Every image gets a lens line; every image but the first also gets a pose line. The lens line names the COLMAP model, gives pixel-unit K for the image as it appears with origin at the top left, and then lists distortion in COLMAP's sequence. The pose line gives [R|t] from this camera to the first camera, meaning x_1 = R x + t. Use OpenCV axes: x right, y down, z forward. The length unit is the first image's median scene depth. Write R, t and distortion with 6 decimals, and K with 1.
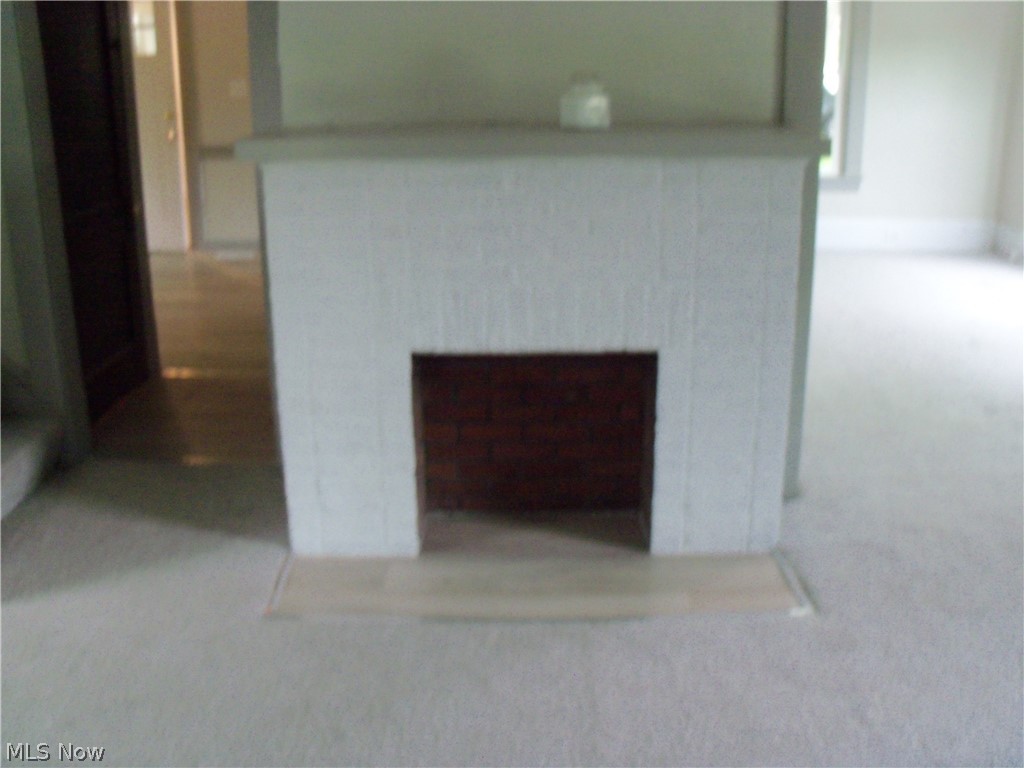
lens RADIAL K [[1102.2, 0, 512.0], [0, 1102.2, 384.0], [0, 0, 1]] dist [-0.155676, 0.029842]
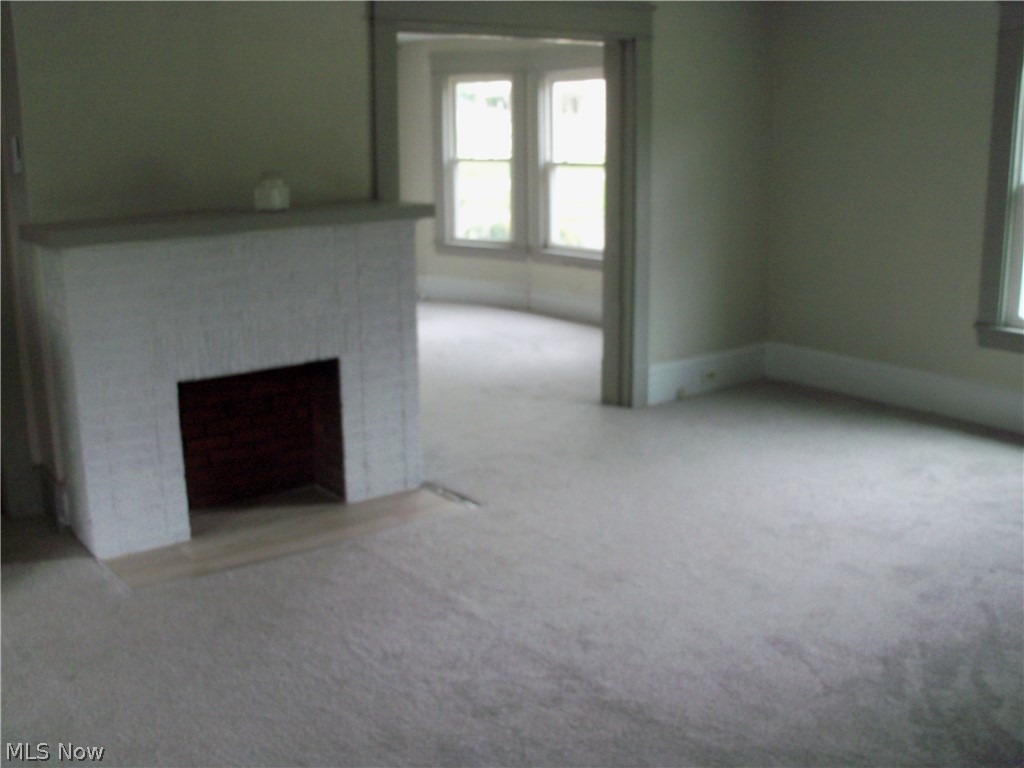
lens RADIAL K [[1102.2, 0, 512.0], [0, 1102.2, 384.0], [0, 0, 1]] dist [-0.155676, 0.029842]
pose [[0.805799, -0.143779, 0.574469, -0.510573], [0.189655, 0.981640, -0.020339, 0.075858], [-0.560998, 0.125340, 0.818273, -0.306108]]
